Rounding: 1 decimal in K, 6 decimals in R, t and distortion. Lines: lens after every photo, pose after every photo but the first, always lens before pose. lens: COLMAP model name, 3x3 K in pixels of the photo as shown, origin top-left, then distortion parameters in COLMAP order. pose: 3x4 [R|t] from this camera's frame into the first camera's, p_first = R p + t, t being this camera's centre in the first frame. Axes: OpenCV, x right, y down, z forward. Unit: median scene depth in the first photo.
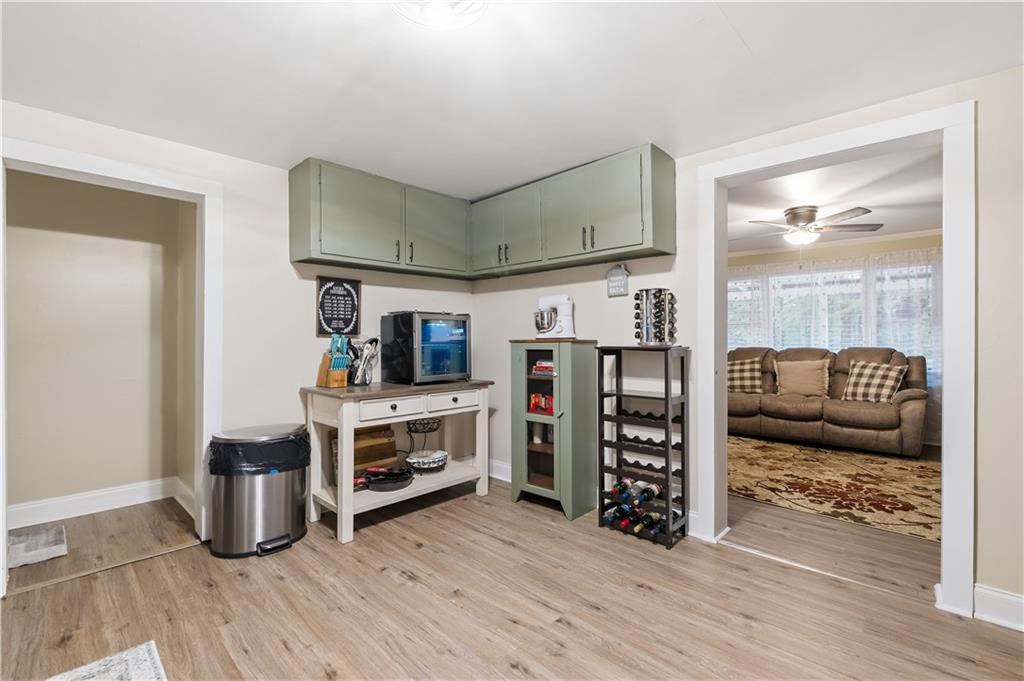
lens RADIAL K [[430.2, 0, 505.5], [0, 430.2, 339.1], [0, 0, 1]] dist [-0.009925, -0.000596]
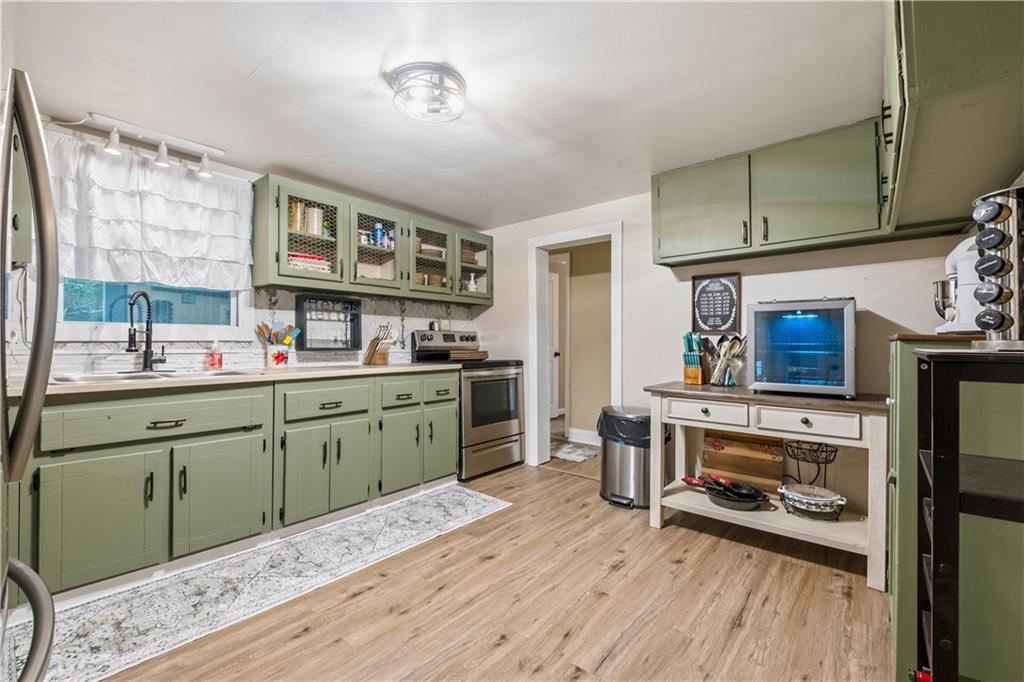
lens RADIAL K [[438.1, 0, 522.5], [0, 438.1, 339.8], [0, 0, 1]] dist [-0.000876, -0.000610]
pose [[0.098233, 0.002343, -0.995161, 0.655465], [0.002711, 0.999993, 0.002622, 0.003818], [0.995160, -0.002956, 0.098226, 0.545331]]
